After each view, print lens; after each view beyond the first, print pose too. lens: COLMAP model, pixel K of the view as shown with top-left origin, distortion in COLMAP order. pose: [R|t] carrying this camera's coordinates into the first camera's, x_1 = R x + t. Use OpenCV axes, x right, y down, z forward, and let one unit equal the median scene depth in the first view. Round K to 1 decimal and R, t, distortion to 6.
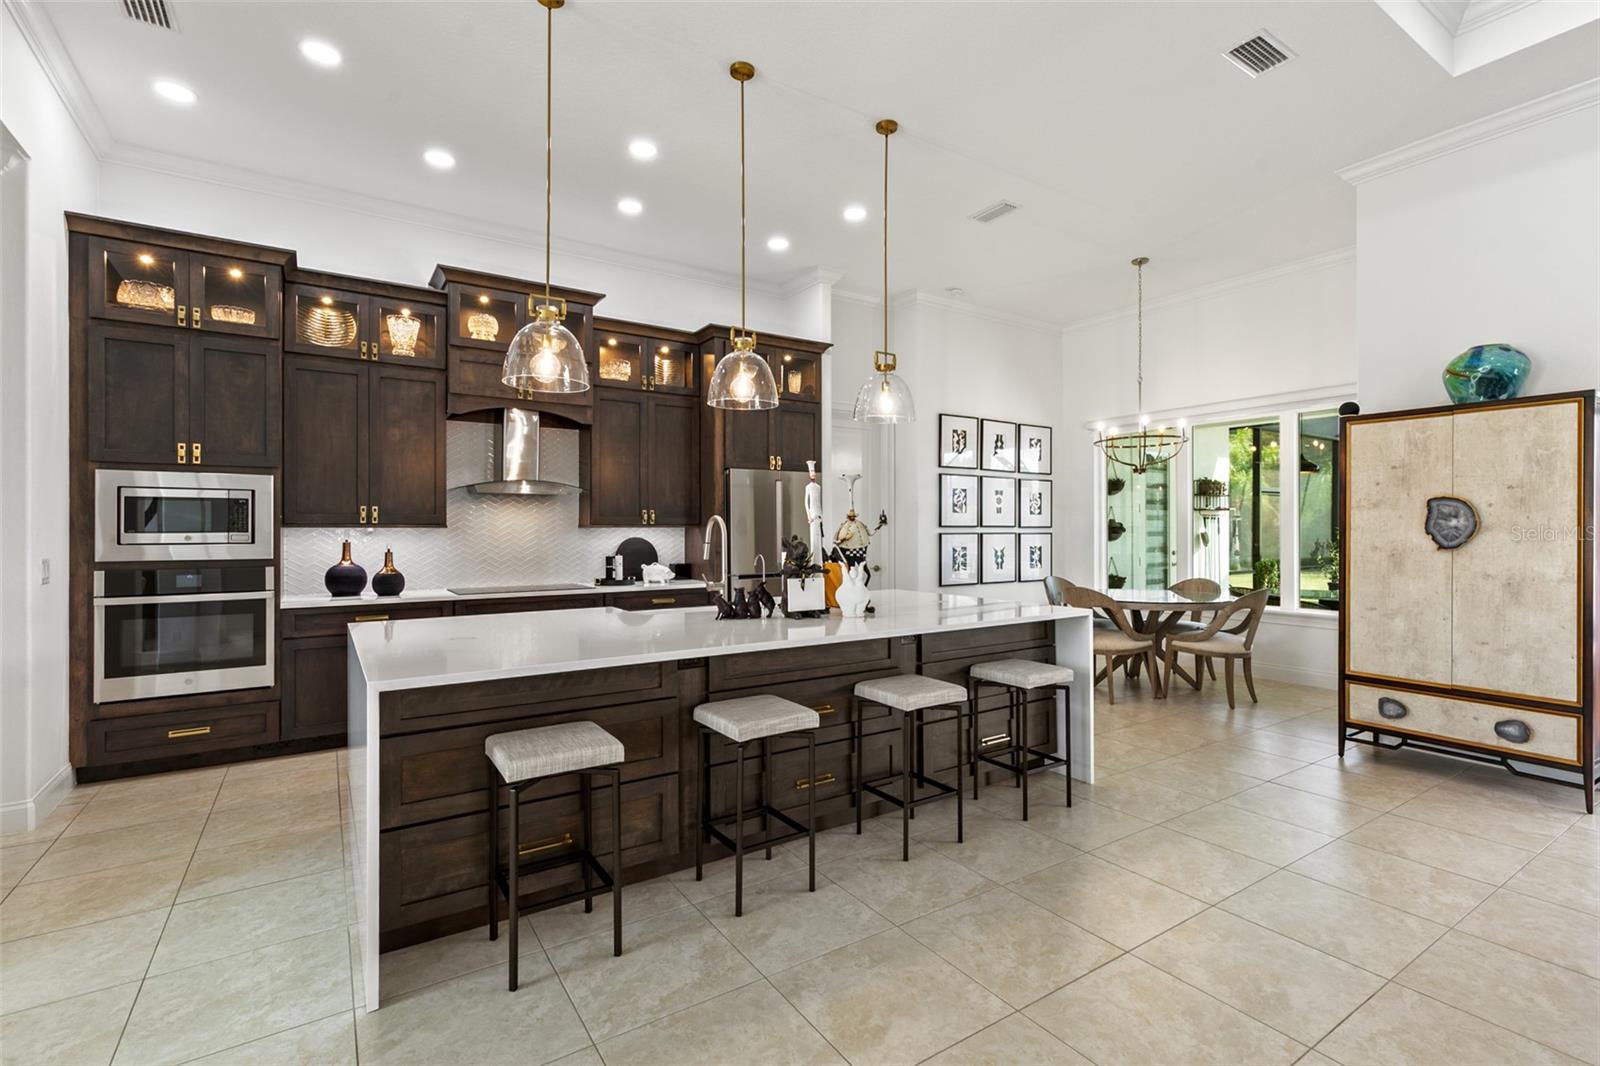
lens RADIAL K [[736.1, 0, 785.1], [0, 736.1, 527.0], [0, 0, 1]] dist [0.006480, -0.000506]
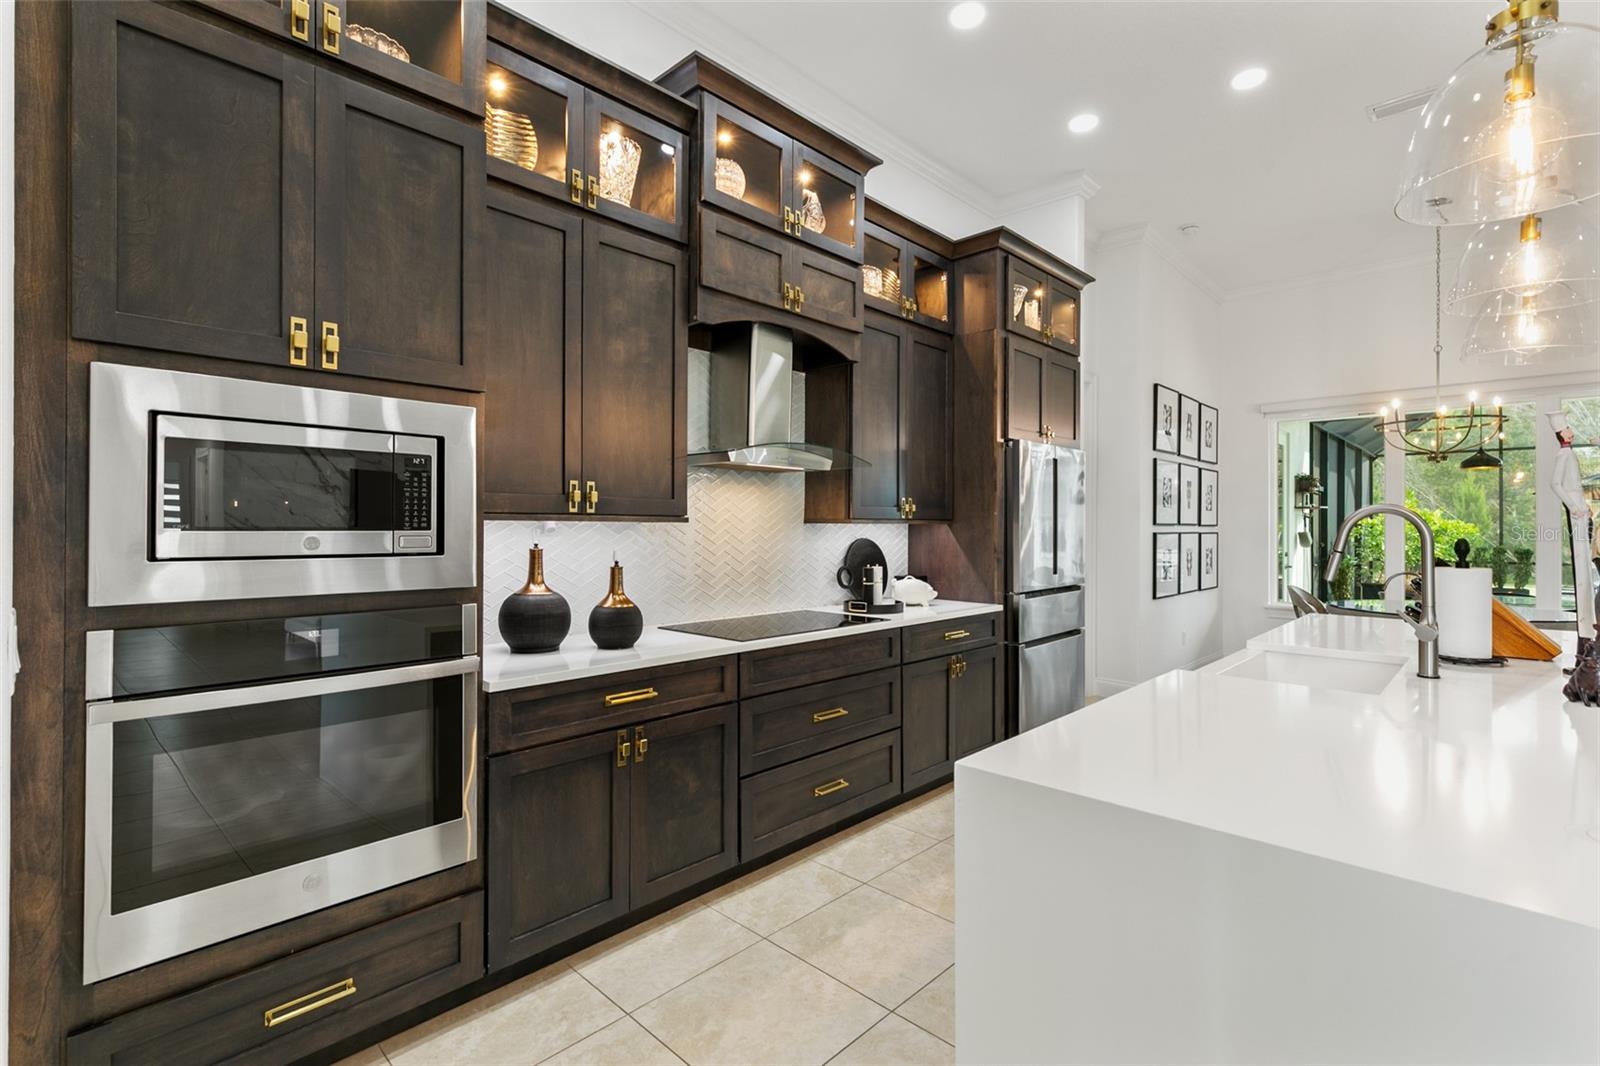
lens RADIAL K [[736.1, 0, 768.8], [0, 736.1, 524.7], [0, 0, 1]] dist [0.006480, -0.000506]
pose [[0.974784, 0.003602, 0.223123, -0.604529], [-0.003186, 0.999992, -0.002223, 0.004212], [-0.223130, 0.001456, 0.974788, 0.495100]]
